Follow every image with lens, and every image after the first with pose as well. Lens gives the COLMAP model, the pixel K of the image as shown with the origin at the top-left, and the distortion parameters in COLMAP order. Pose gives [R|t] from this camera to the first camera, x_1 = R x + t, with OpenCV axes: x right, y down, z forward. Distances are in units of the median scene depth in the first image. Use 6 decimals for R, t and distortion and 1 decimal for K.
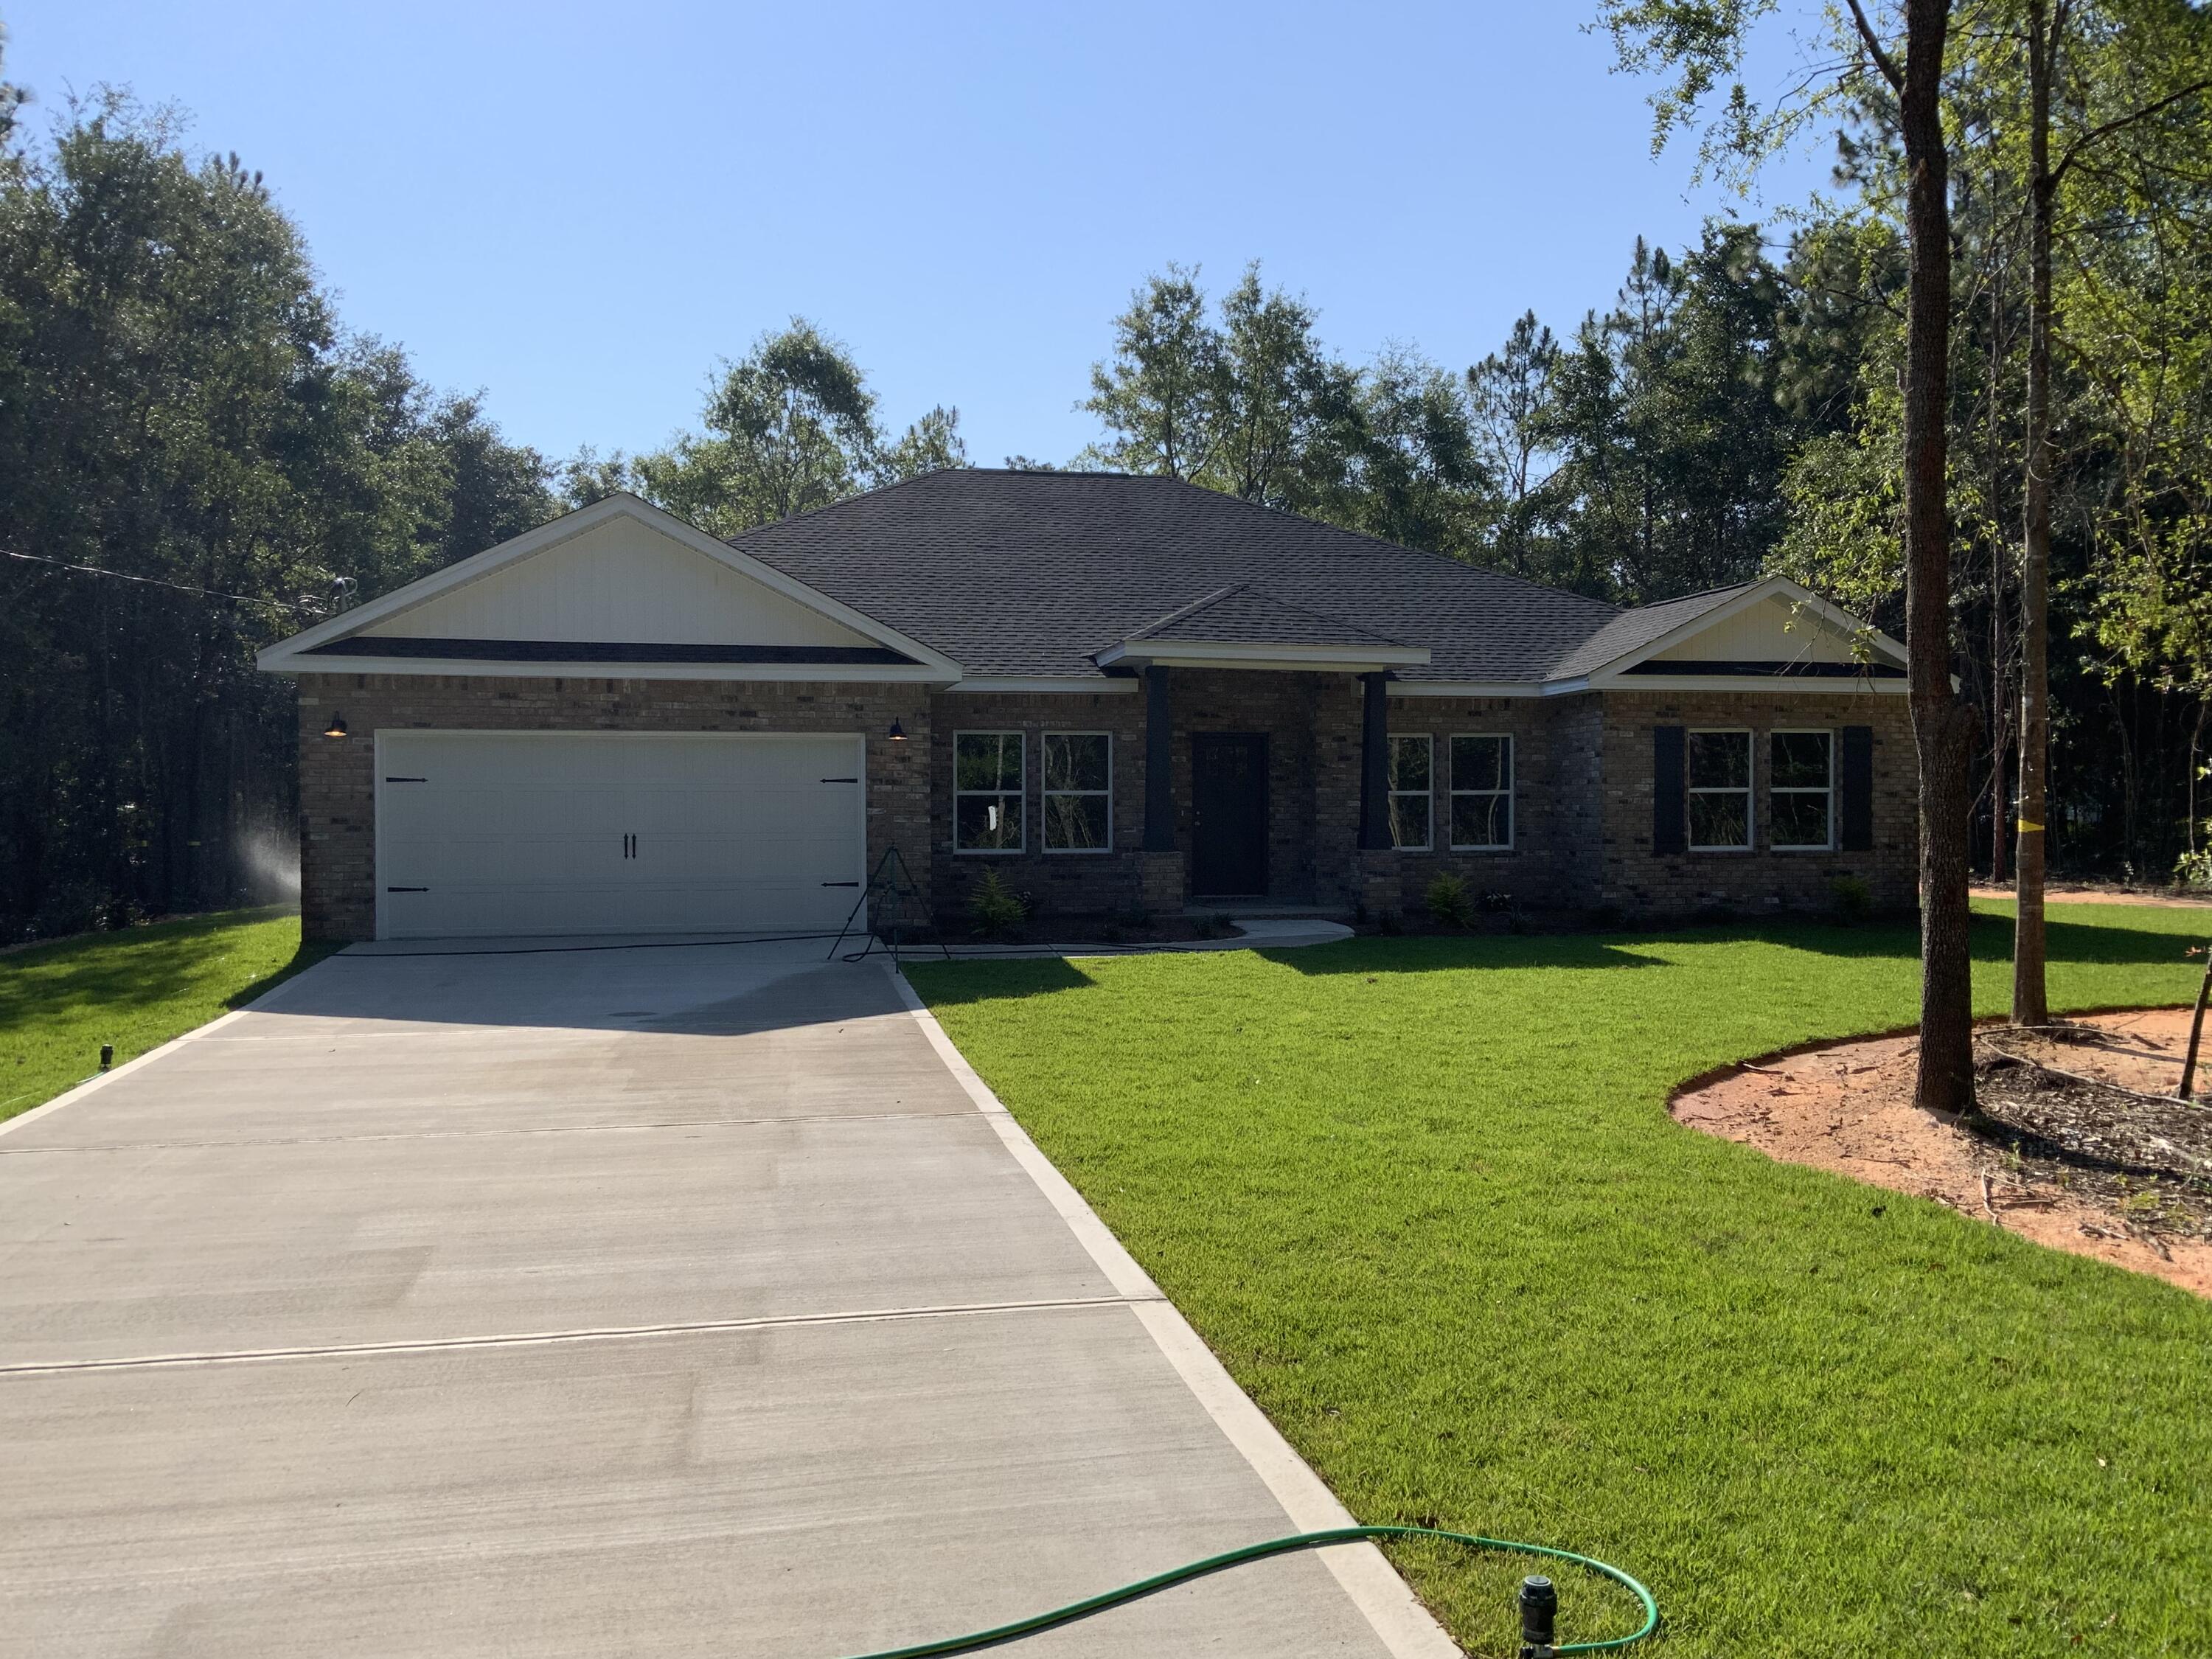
lens RADIAL K [[1895.8, 0, 1112.1], [0, 1895.8, 834.0], [0, 0, 1]] dist [0.040687, 0.003665]
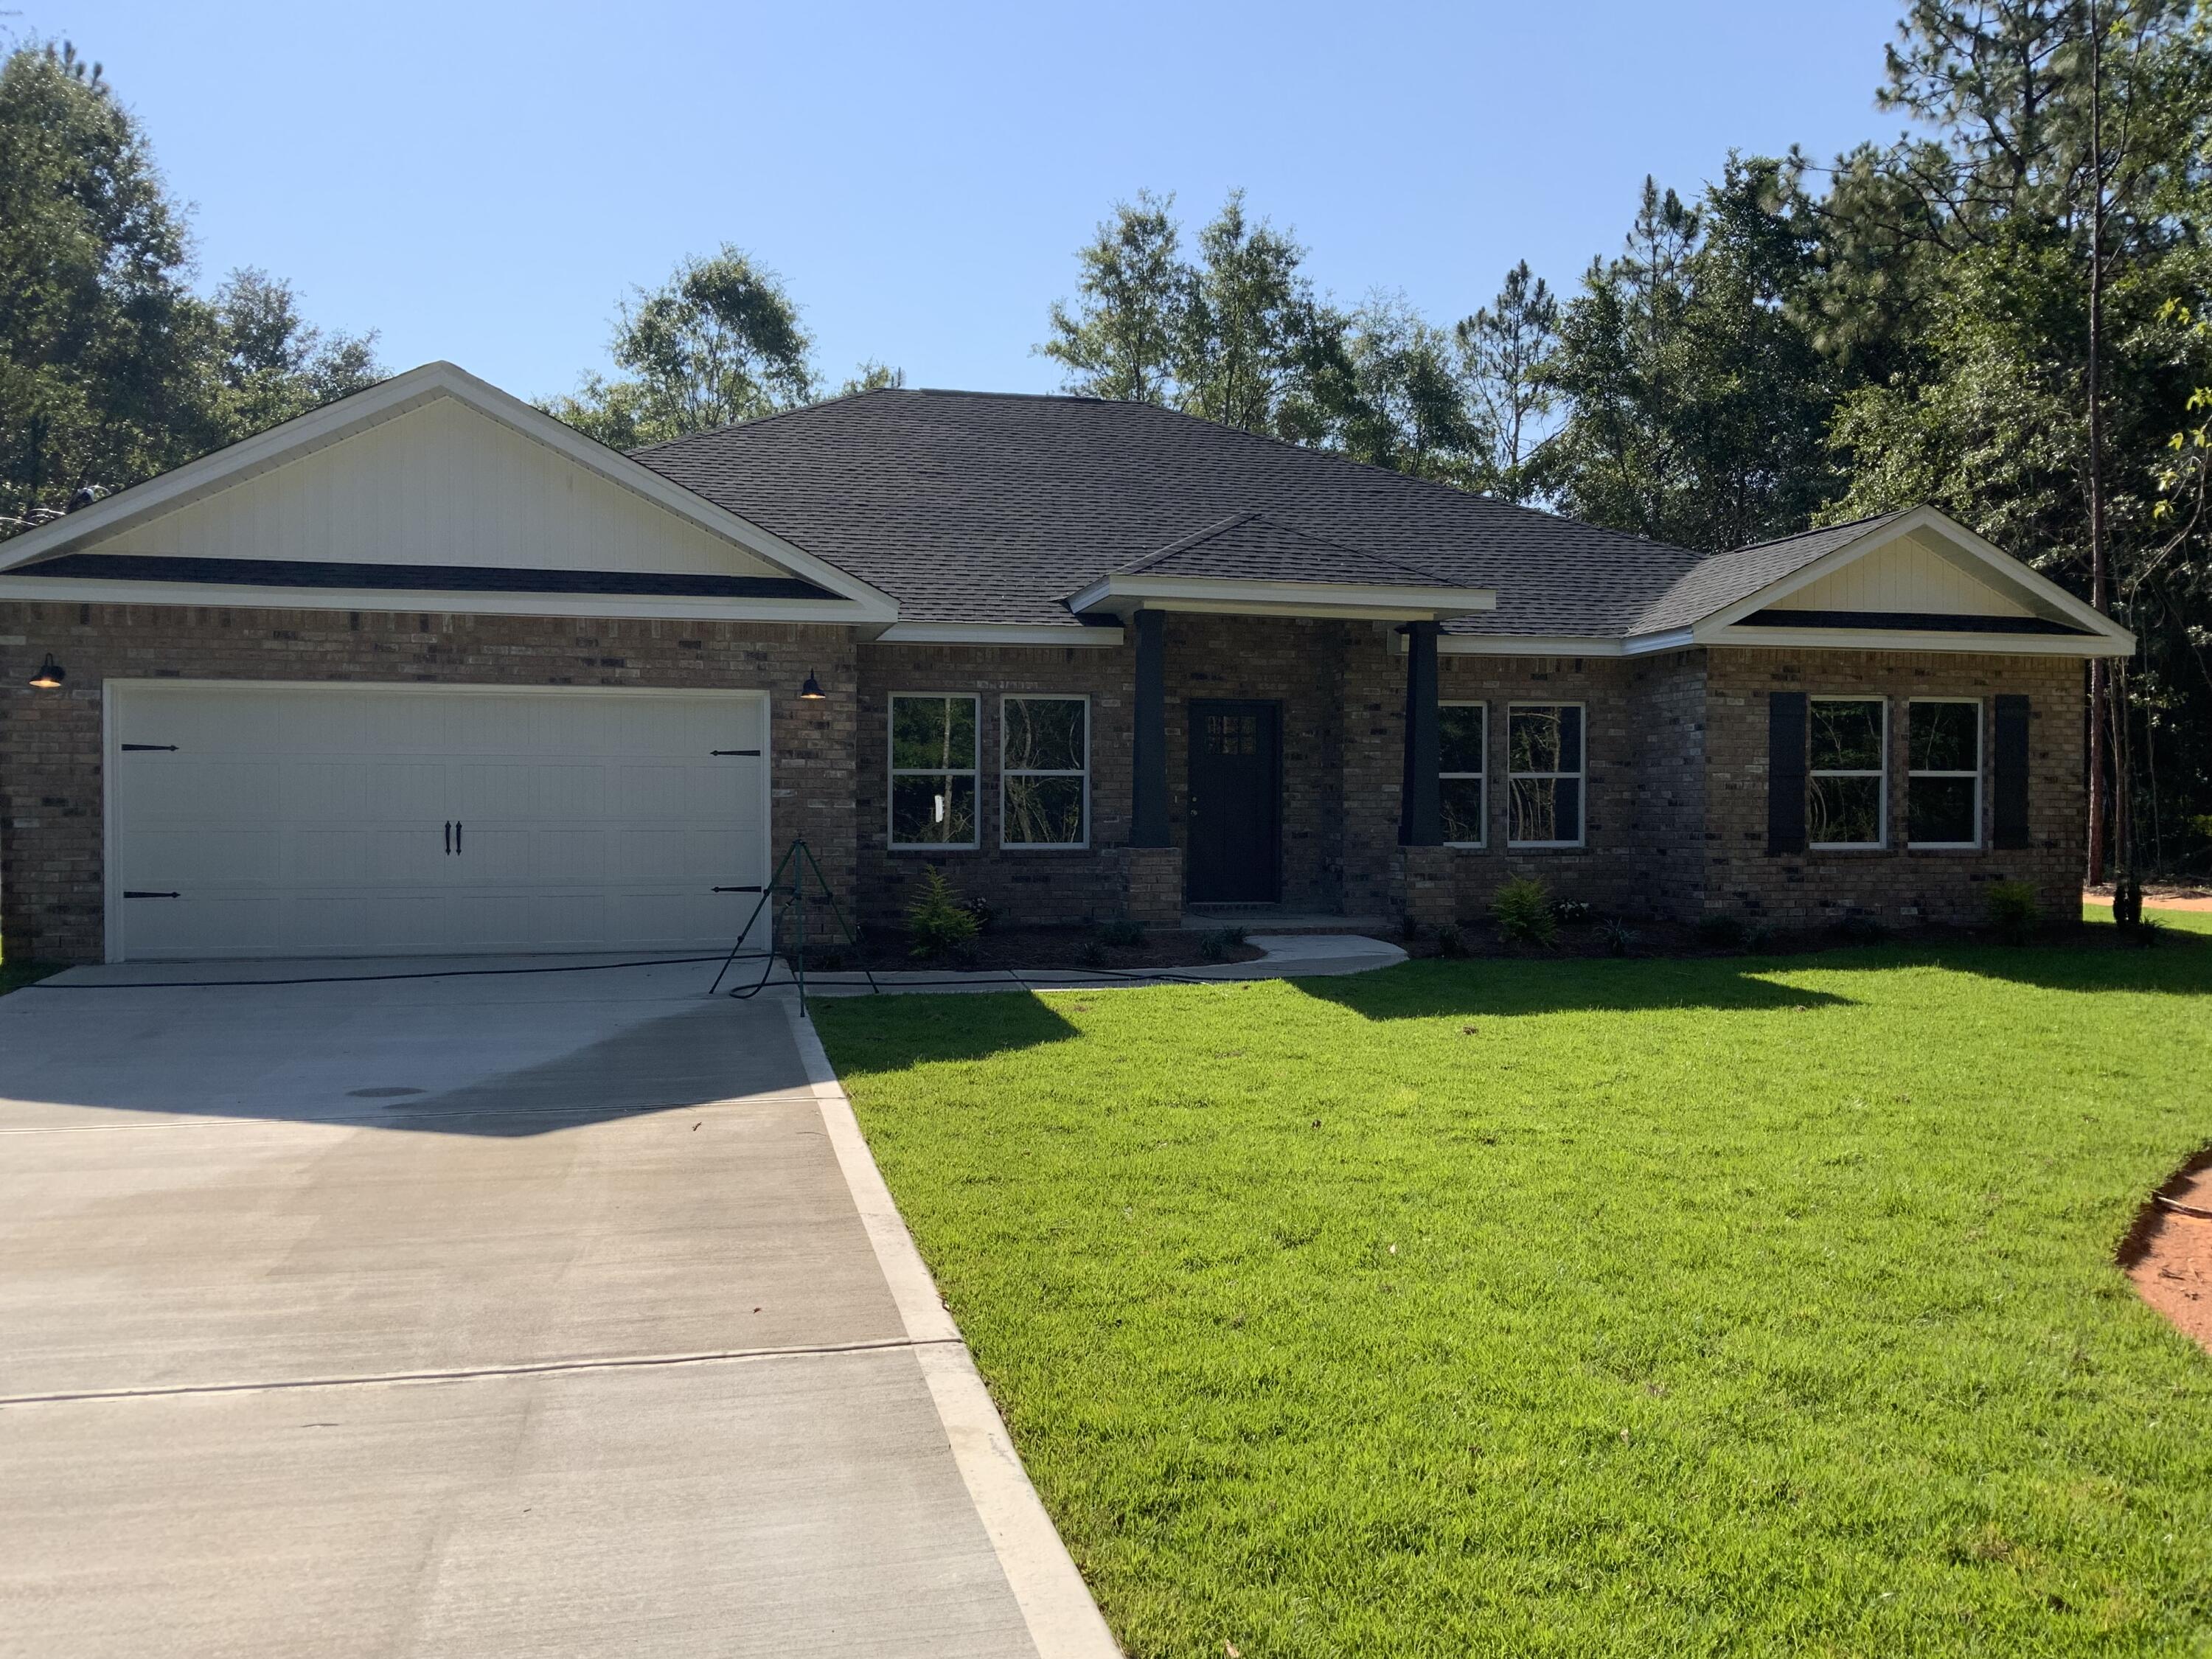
lens RADIAL K [[1895.8, 0, 1094.9], [0, 1895.8, 811.7], [0, 0, 1]] dist [0.040687, 0.003665]
pose [[0.999819, 0.003898, 0.018646, -0.011716], [-0.003731, 0.999953, -0.008954, 0.001568], [-0.018680, 0.008883, 0.999786, 0.198275]]
